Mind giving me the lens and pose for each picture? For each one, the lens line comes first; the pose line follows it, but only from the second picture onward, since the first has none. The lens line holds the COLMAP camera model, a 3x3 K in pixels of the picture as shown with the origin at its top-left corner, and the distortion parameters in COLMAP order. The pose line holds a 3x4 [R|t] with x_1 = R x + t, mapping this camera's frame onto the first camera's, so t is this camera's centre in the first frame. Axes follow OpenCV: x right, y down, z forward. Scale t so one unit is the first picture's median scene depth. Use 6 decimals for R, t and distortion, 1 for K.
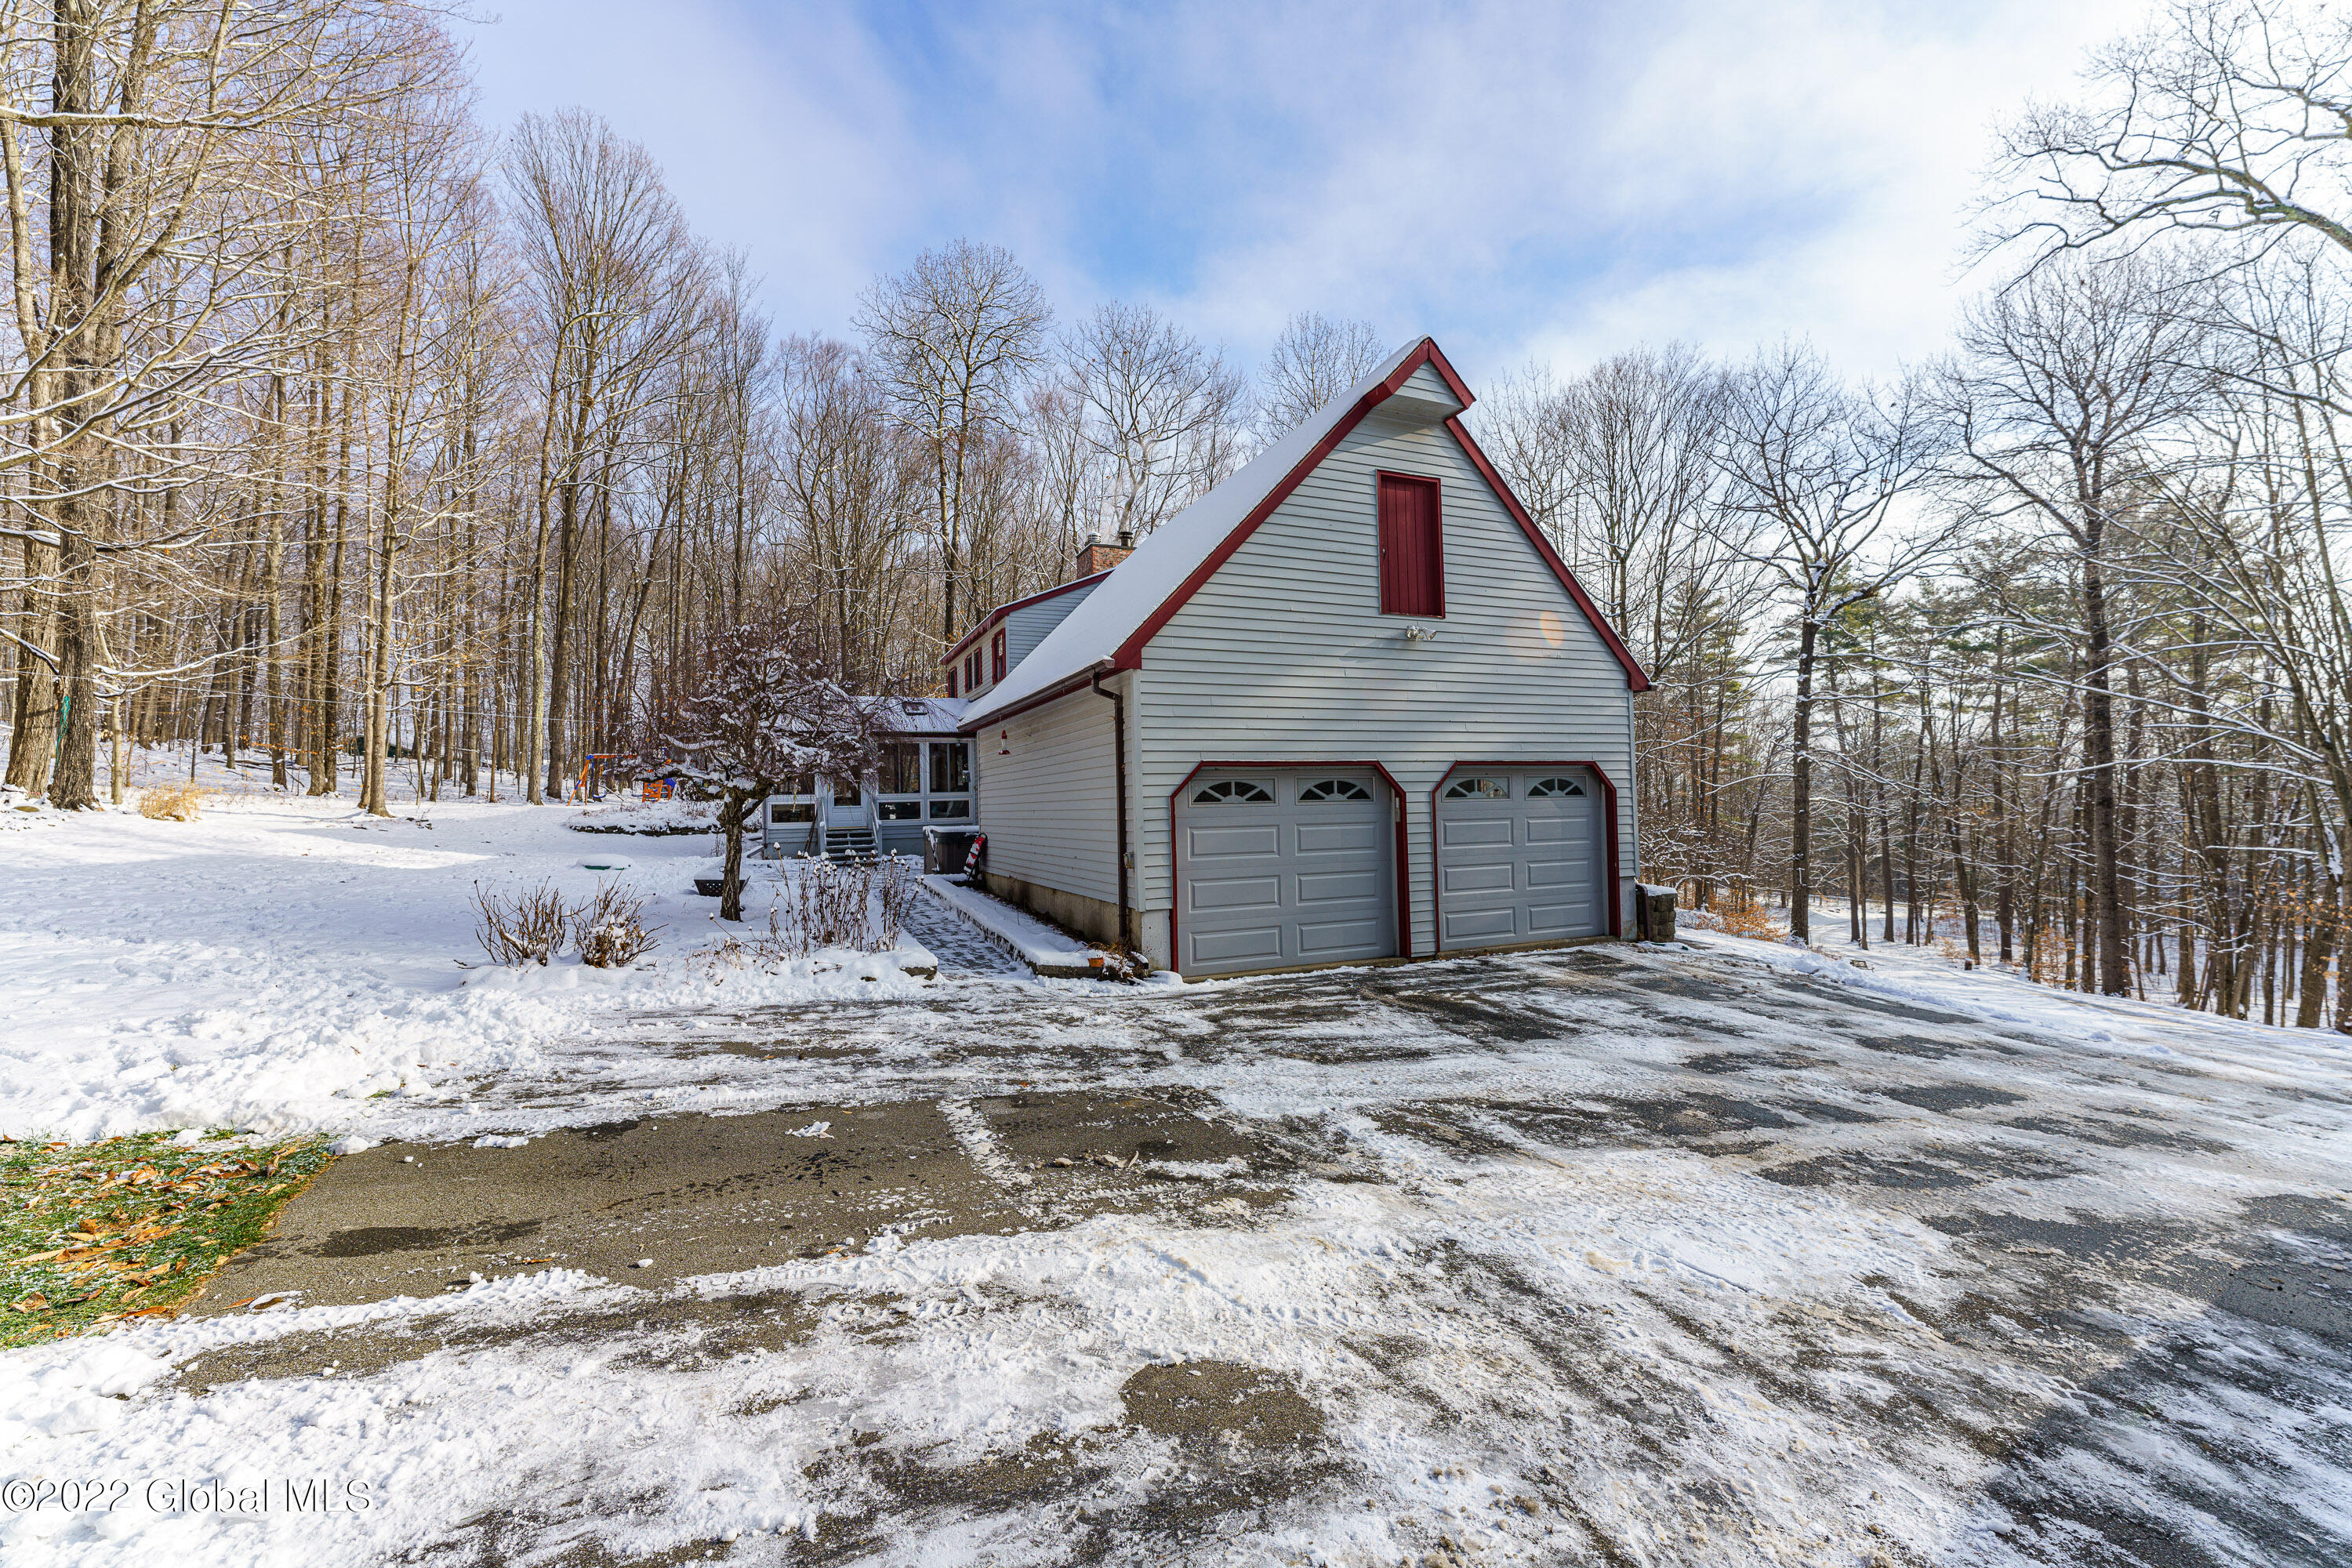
lens RADIAL K [[933.3, 0, 1185.1], [0, 933.3, 776.8], [0, 0, 1]] dist [0.002646, -0.000289]
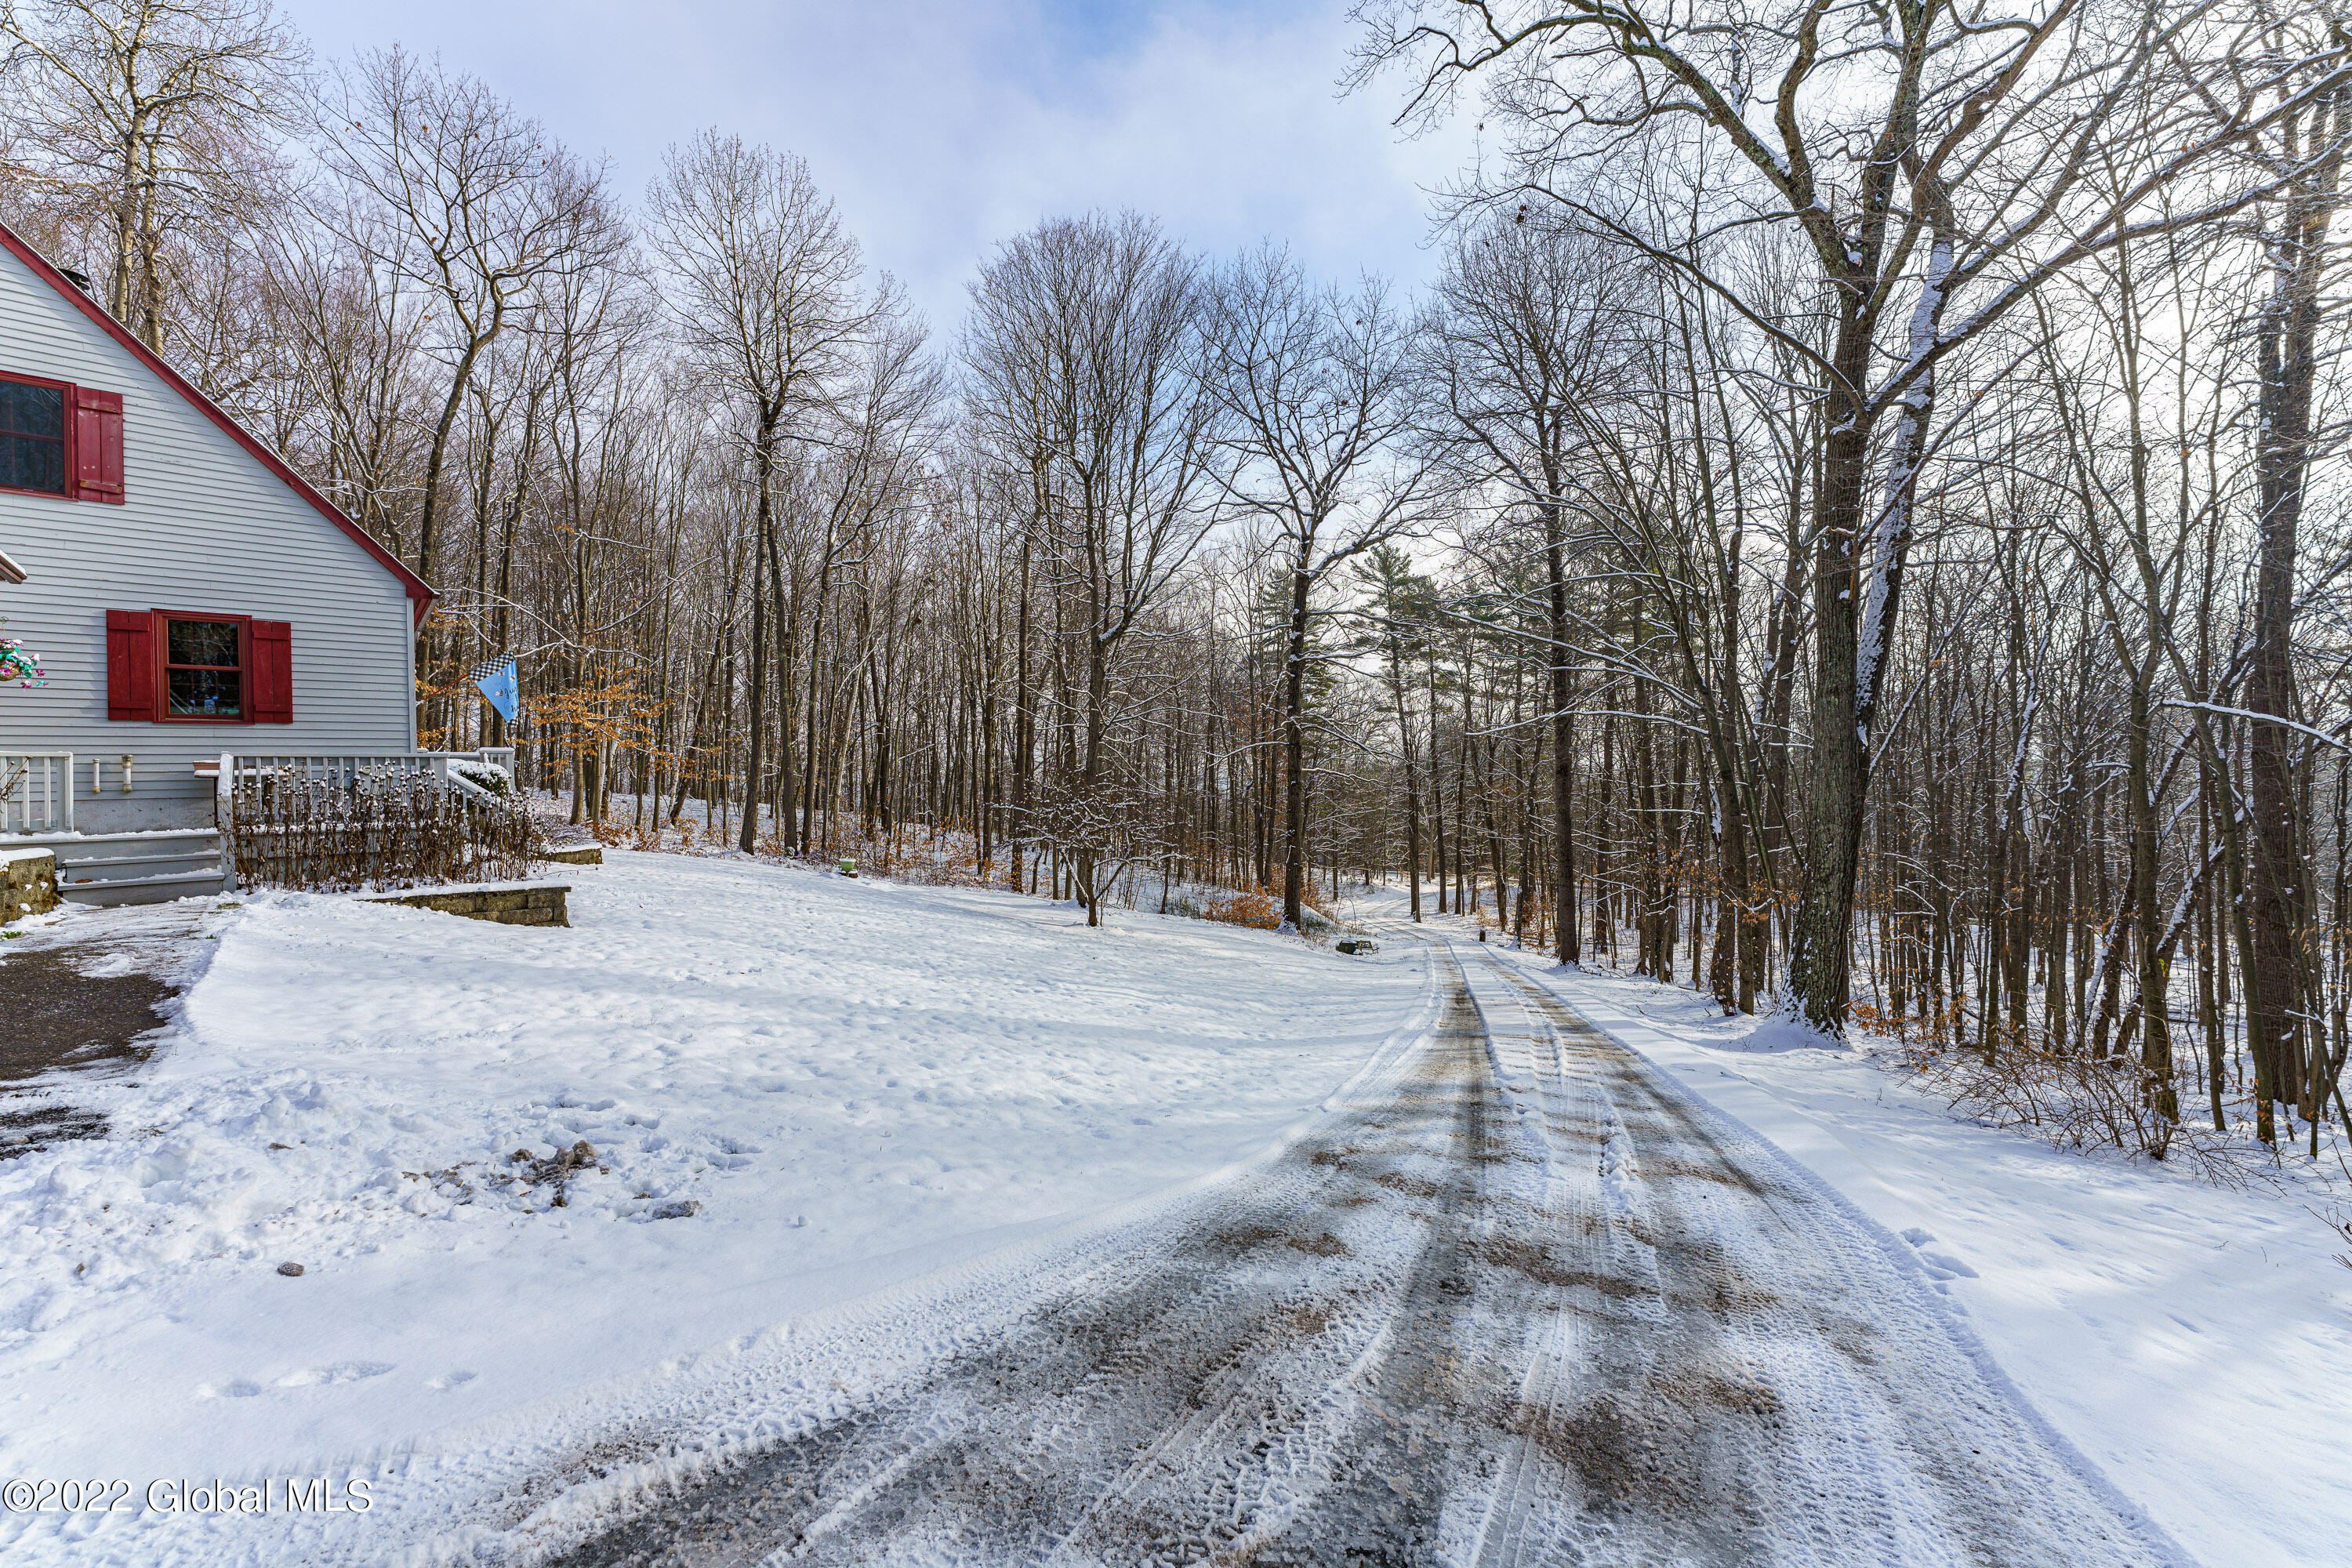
lens RADIAL K [[933.3, 0, 1166.8], [0, 933.3, 778.9], [0, 0, 1]] dist [0.002646, -0.000289]
pose [[0.949694, -0.004437, 0.313147, 0.129738], [0.001649, 0.999957, 0.009167, 0.012750], [-0.313174, -0.008190, 0.949660, 0.088330]]
